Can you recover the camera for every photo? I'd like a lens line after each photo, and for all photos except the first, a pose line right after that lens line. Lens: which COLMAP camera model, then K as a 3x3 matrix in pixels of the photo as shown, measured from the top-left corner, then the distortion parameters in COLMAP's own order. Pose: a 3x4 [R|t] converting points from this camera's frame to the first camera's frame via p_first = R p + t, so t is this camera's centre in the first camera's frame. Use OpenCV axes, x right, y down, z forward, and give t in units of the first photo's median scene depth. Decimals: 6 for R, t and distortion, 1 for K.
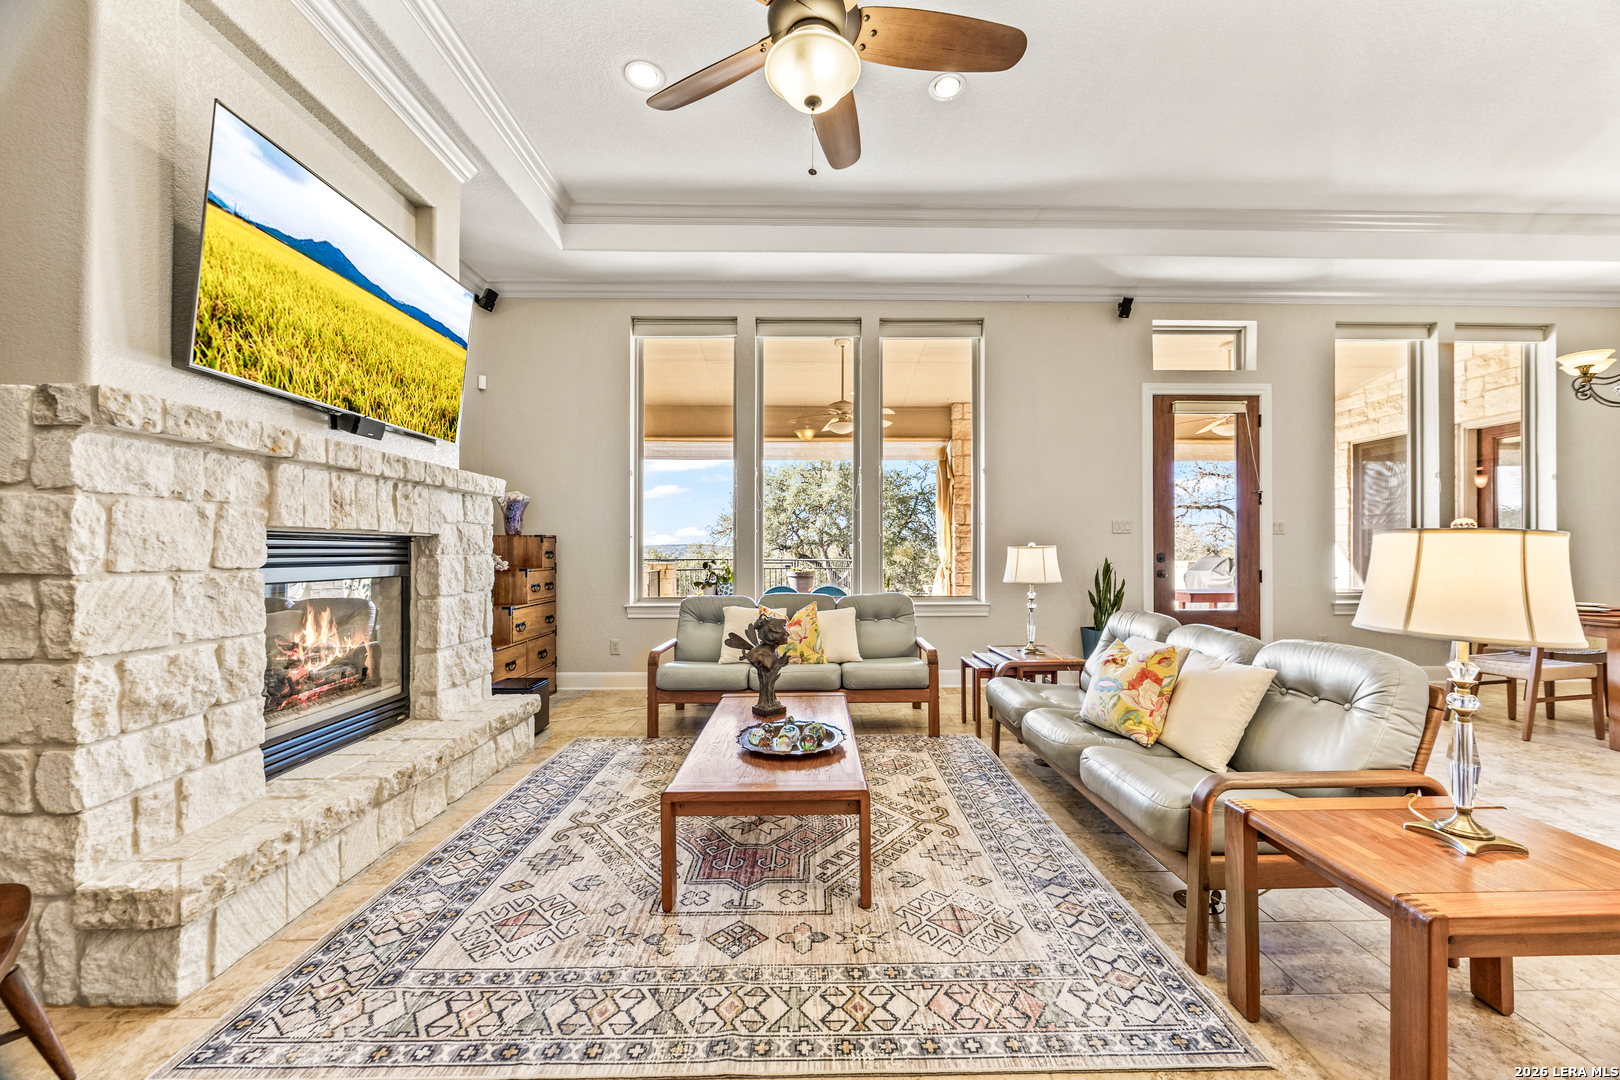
lens RADIAL K [[605.6, 0, 822.1], [0, 605.6, 550.4], [0, 0, 1]] dist [-0.000586, 0.000309]
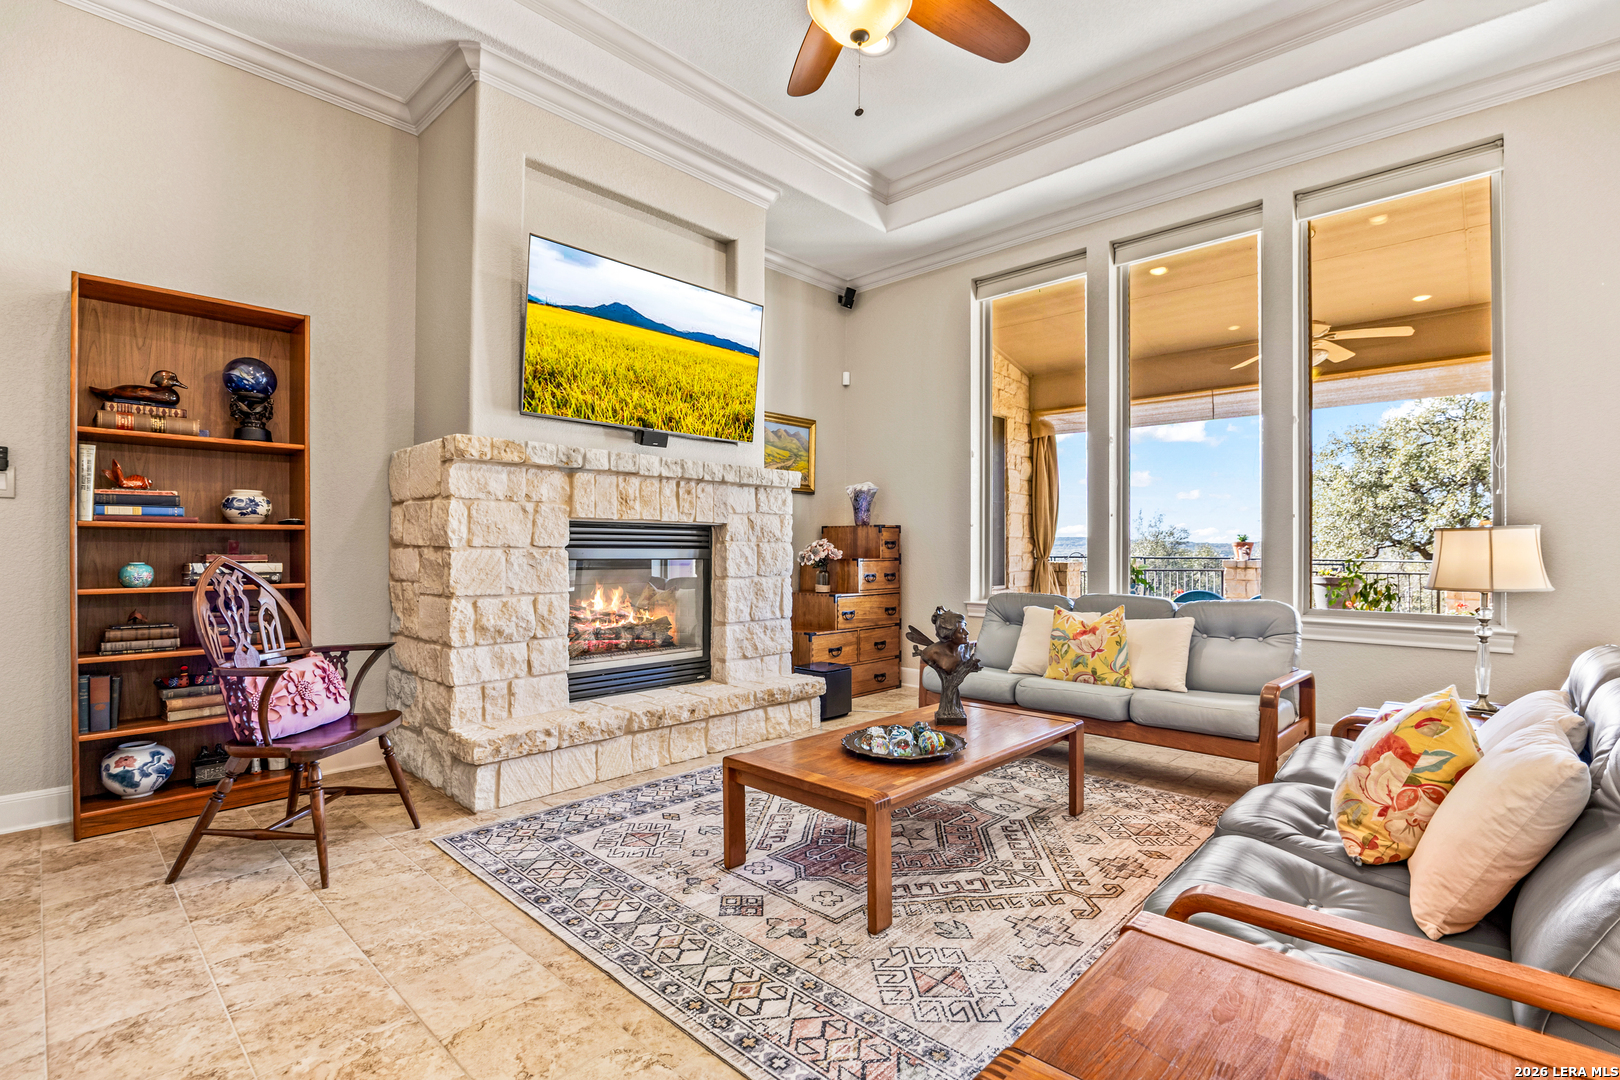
lens RADIAL K [[736.2, 0, 833.9], [0, 736.2, 552.3], [0, 0, 1]] dist [-0.021807, 0.000064]
pose [[0.728477, 0.006896, -0.685035, 0.539065], [-0.003591, 0.999974, 0.006247, 0.021325], [0.685061, -0.002090, 0.728483, 0.132628]]
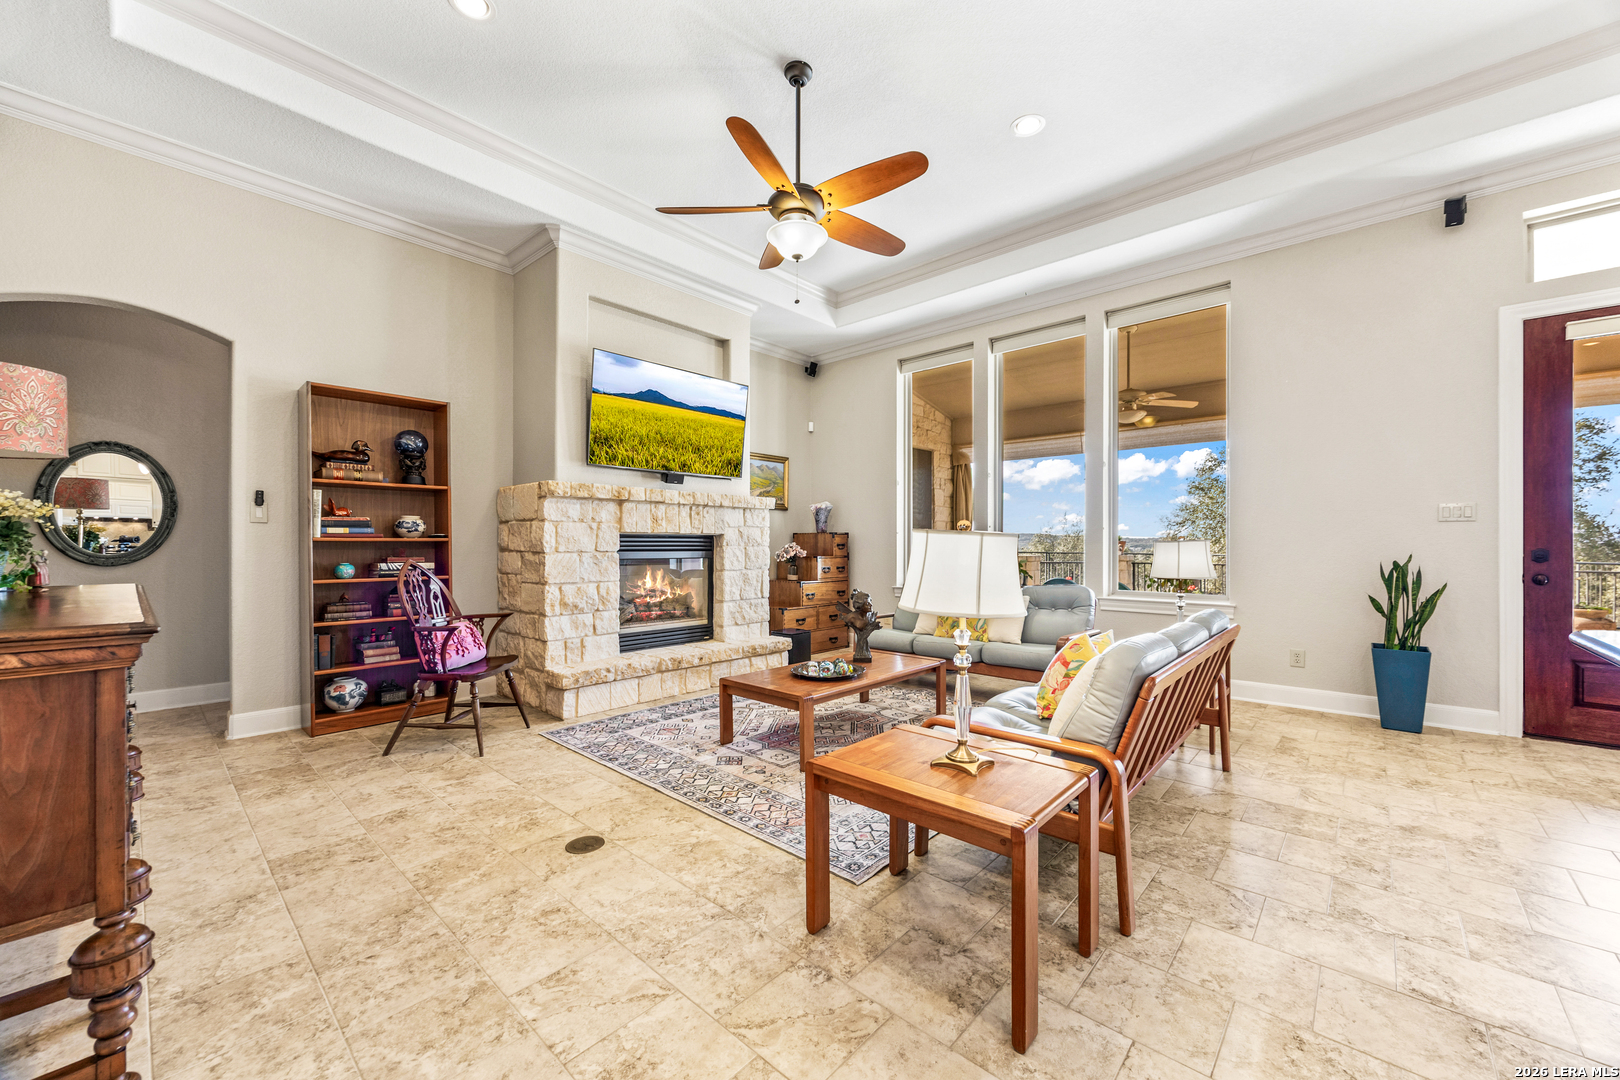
lens RADIAL K [[605.6, 0, 833.2], [0, 605.6, 551.9], [0, 0, 1]] dist [-0.000586, 0.000309]
pose [[0.746076, 0.011576, -0.665761, 0.835475], [-0.002551, 0.999891, 0.014527, -0.001767], [0.665856, -0.009140, 0.746024, -0.082865]]
